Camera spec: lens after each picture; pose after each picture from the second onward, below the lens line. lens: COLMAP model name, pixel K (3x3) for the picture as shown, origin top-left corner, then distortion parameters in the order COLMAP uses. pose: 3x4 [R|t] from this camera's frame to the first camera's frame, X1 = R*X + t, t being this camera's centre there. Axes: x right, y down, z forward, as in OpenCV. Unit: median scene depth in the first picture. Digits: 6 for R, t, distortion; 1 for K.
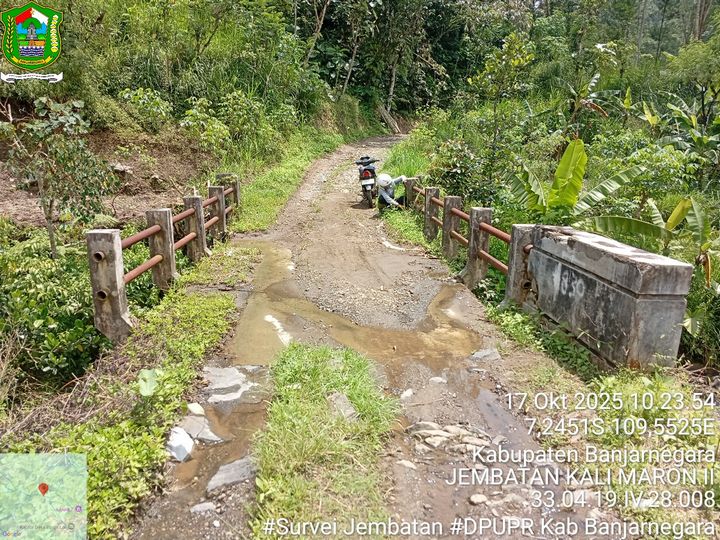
lens RADIAL K [[549.4, 0, 356.8], [0, 549.4, 271.2], [0, 0, 1]] dist [0.110842, -0.235324]
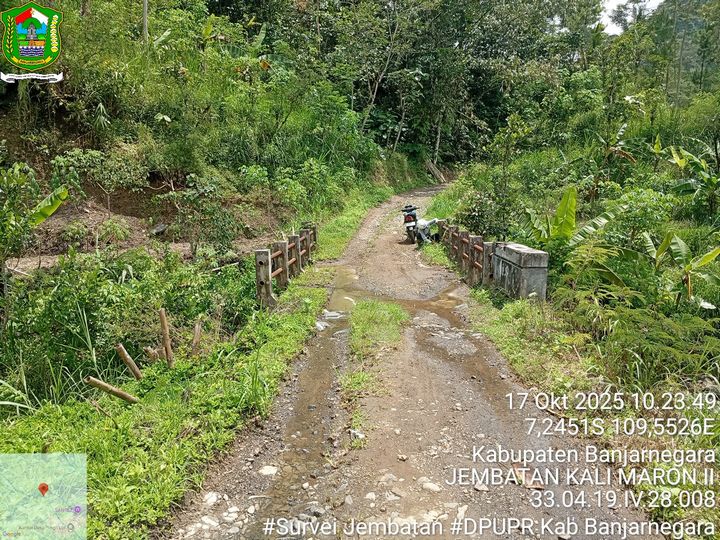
lens RADIAL K [[549.4, 0, 356.8], [0, 549.4, 271.2], [0, 0, 1]] dist [0.110842, -0.235324]
pose [[0.994789, -0.020163, -0.099944, 0.020704], [0.011634, 0.996296, -0.085197, 0.058716], [0.101291, 0.083590, 0.991339, -0.300072]]
